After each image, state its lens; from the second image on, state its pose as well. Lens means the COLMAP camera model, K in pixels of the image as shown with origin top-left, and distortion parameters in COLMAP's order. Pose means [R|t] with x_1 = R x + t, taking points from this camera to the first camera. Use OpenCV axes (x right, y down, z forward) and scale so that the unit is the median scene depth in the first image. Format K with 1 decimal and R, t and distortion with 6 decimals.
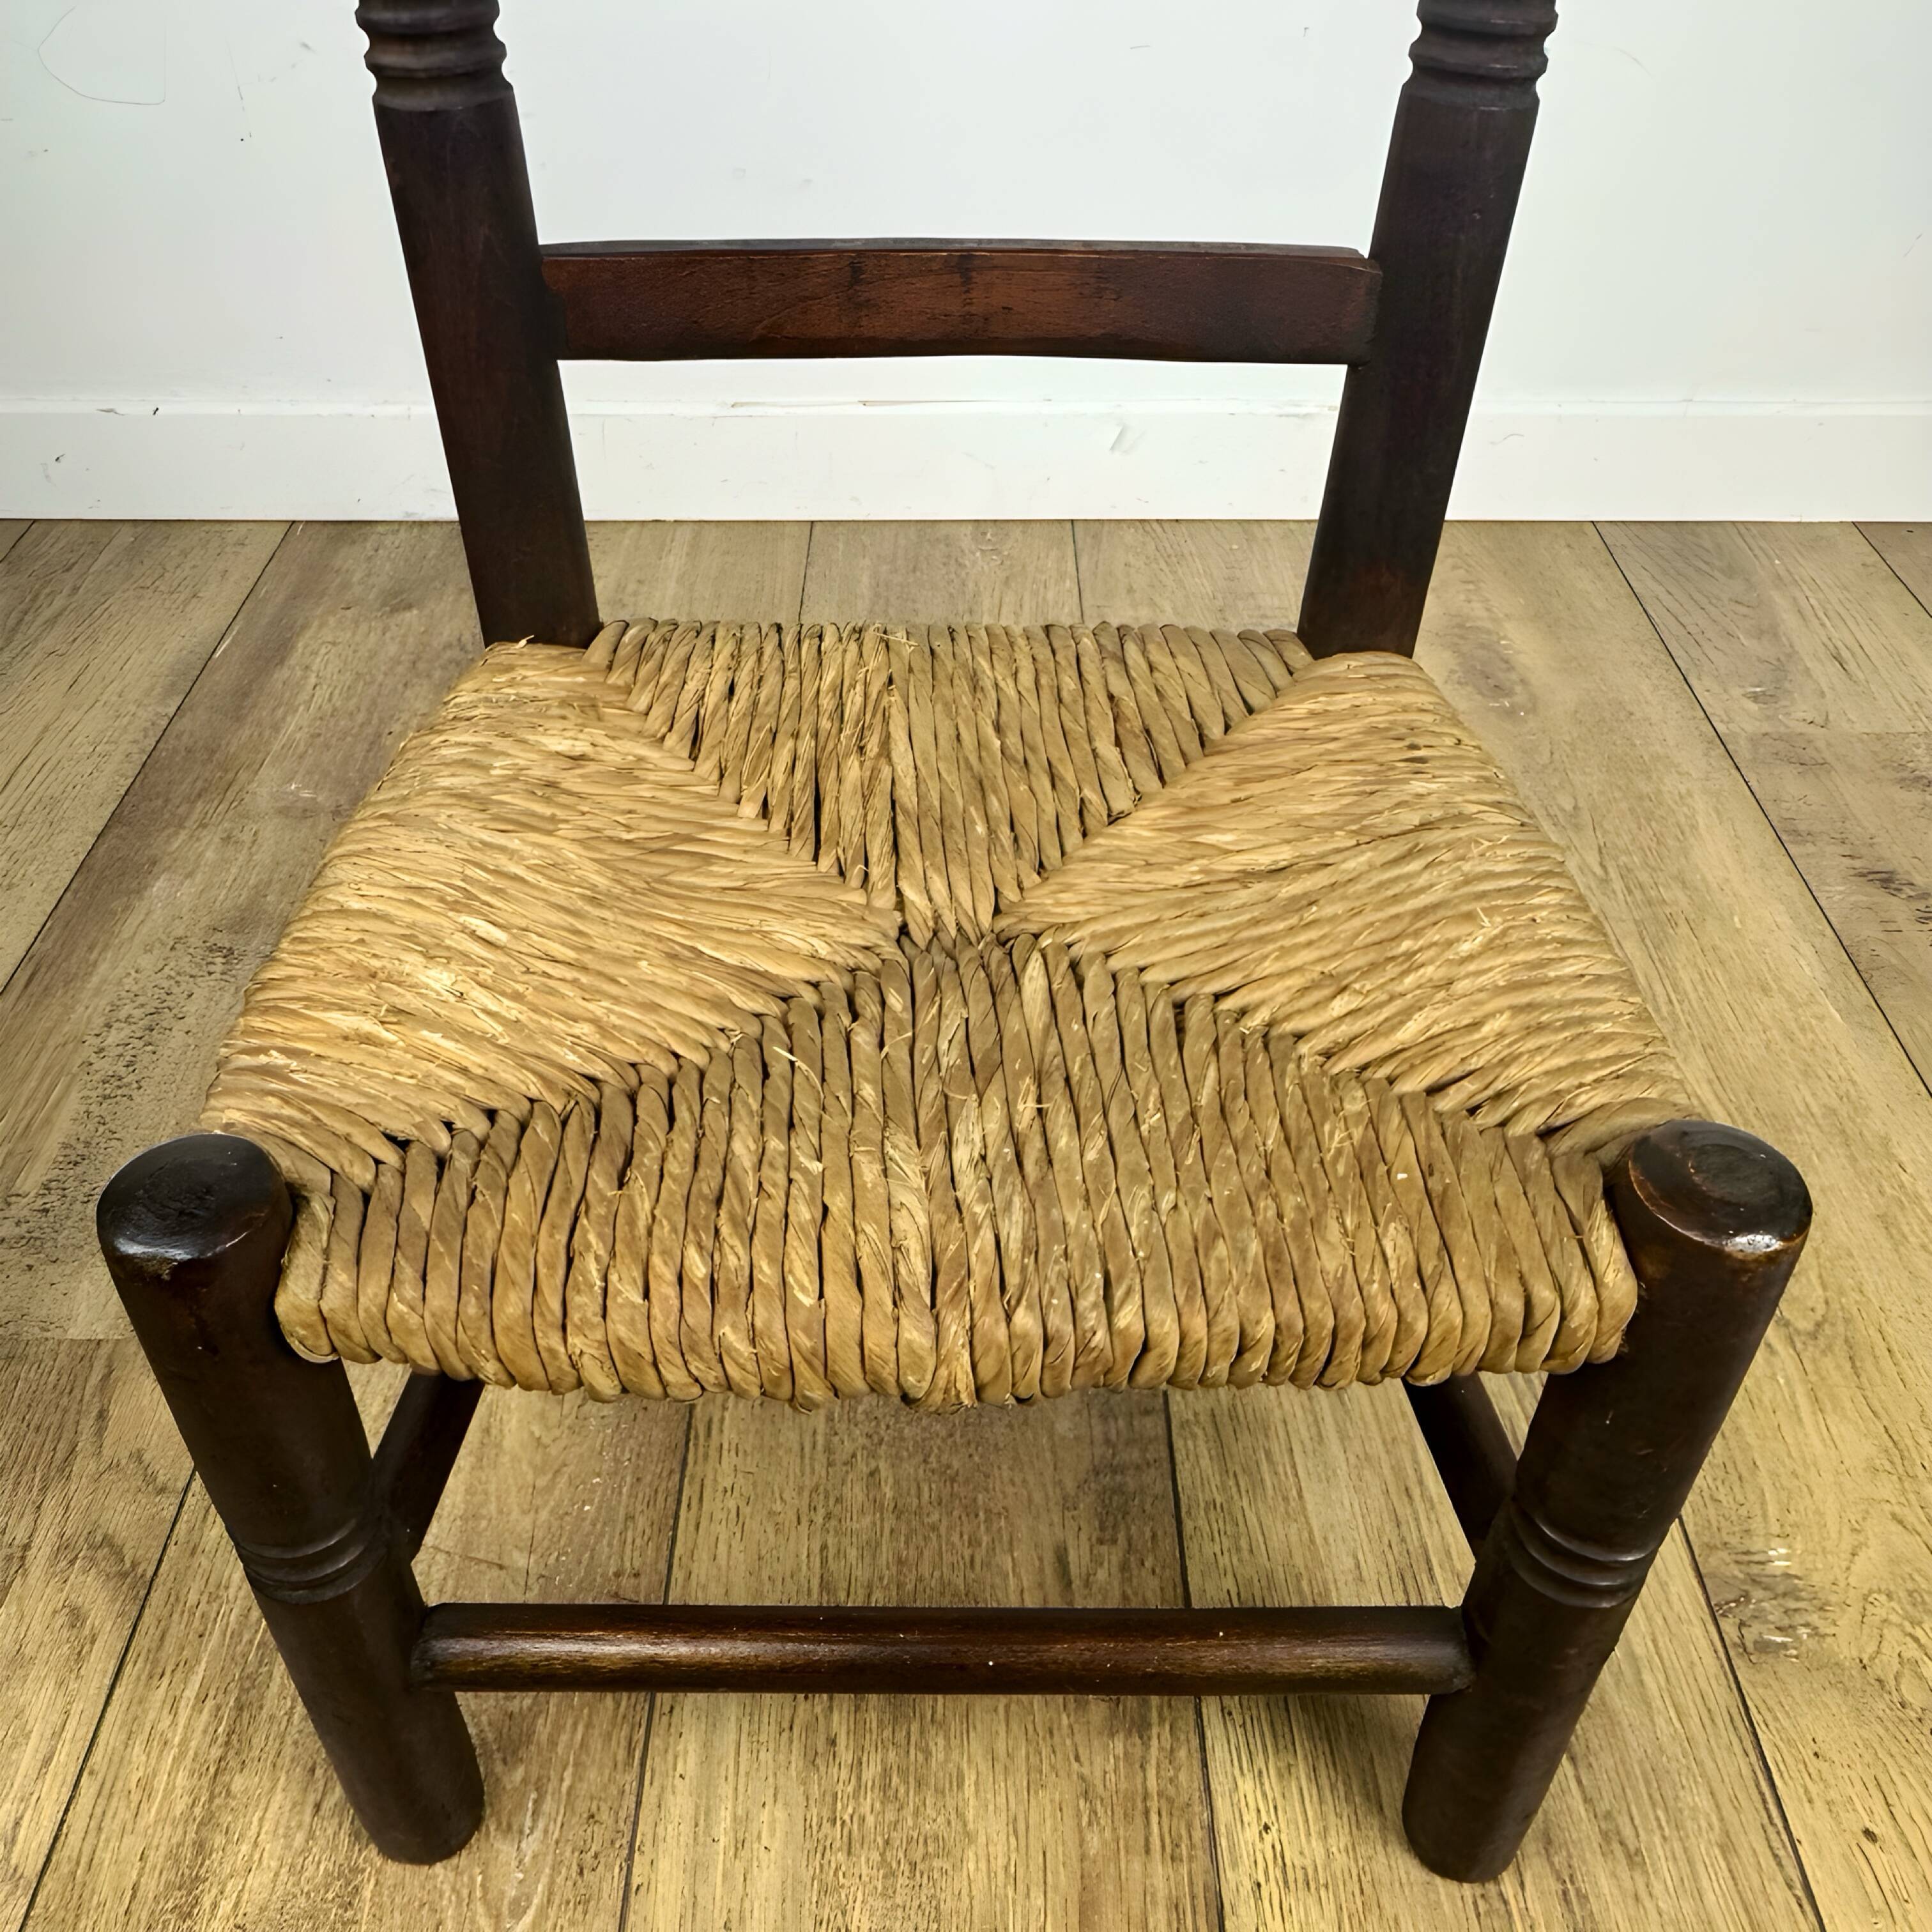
lens RADIAL K [[1737.4, 0, 950.5], [0, 1737.4, 936.0], [0, 0, 1]] dist [-0.006860, 0.006602]
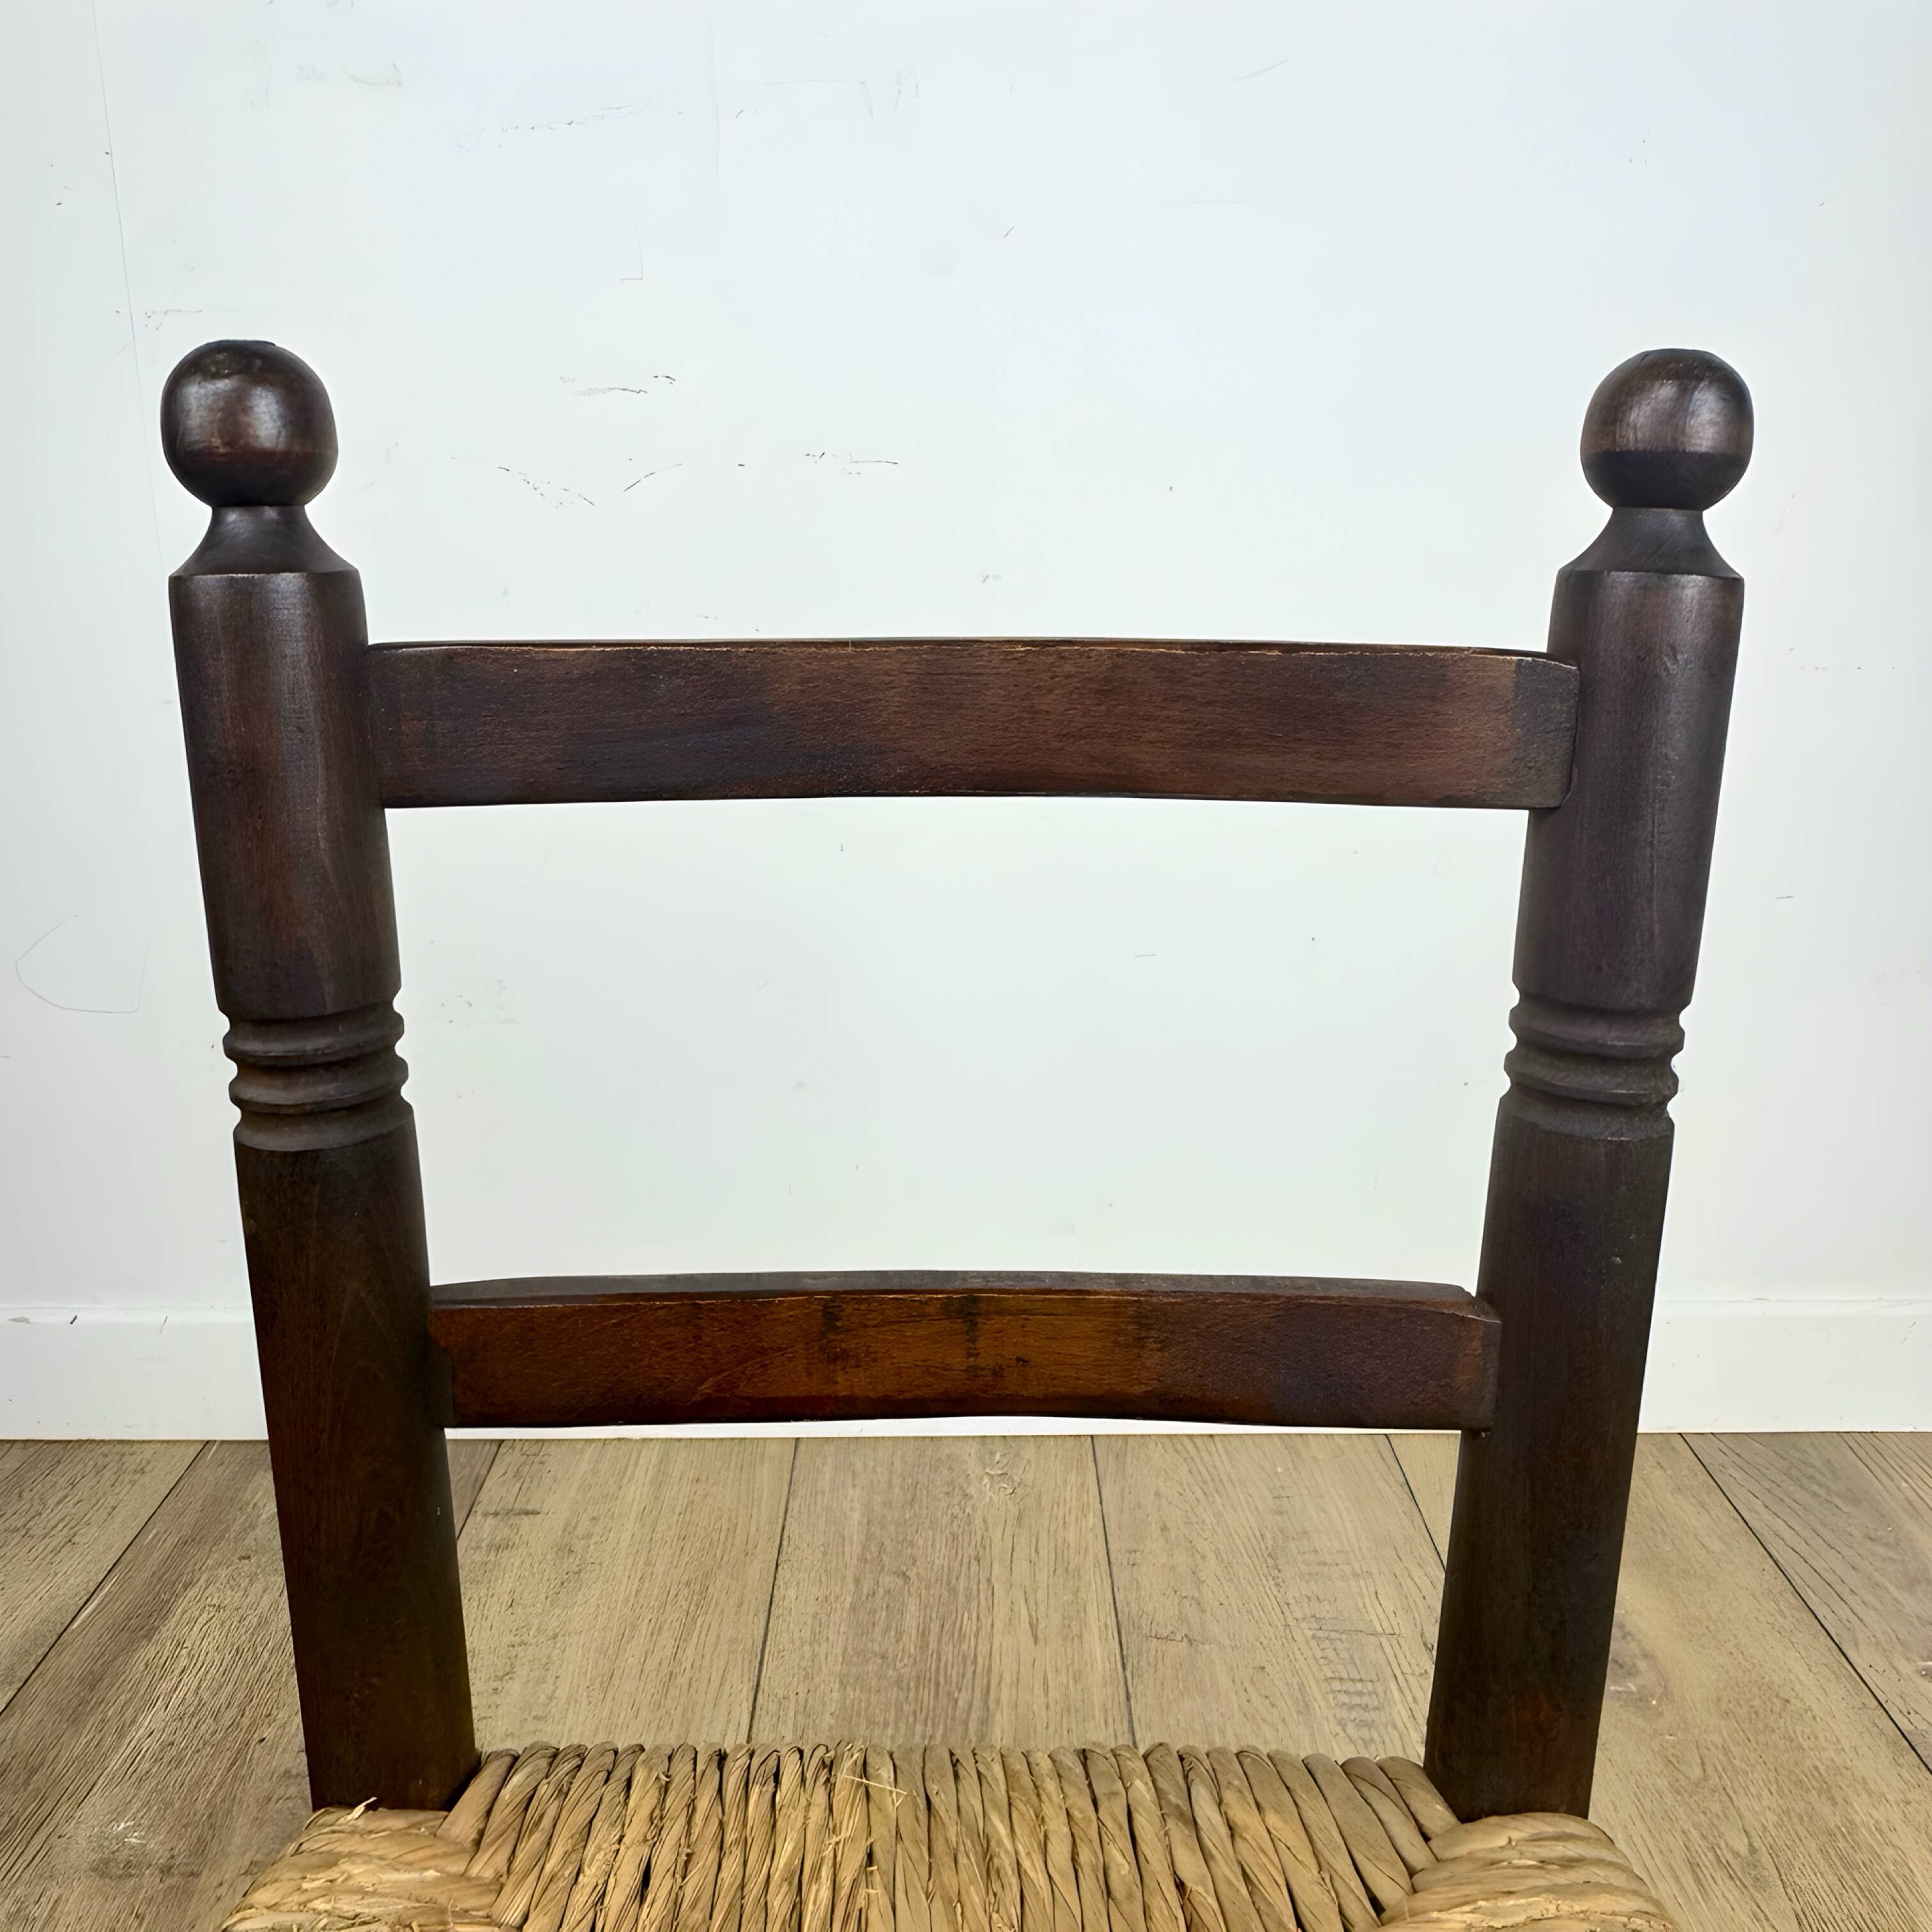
lens RADIAL K [[1759.7, 0, 973.8], [0, 1759.7, 991.1], [0, 0, 1]] dist [-0.008739, 0.003225]
pose [[0.999907, -0.006366, 0.012091, 0.001749], [0.010708, 0.914733, -0.403917, -0.182473], [-0.008489, 0.404009, 0.914716, 0.195147]]
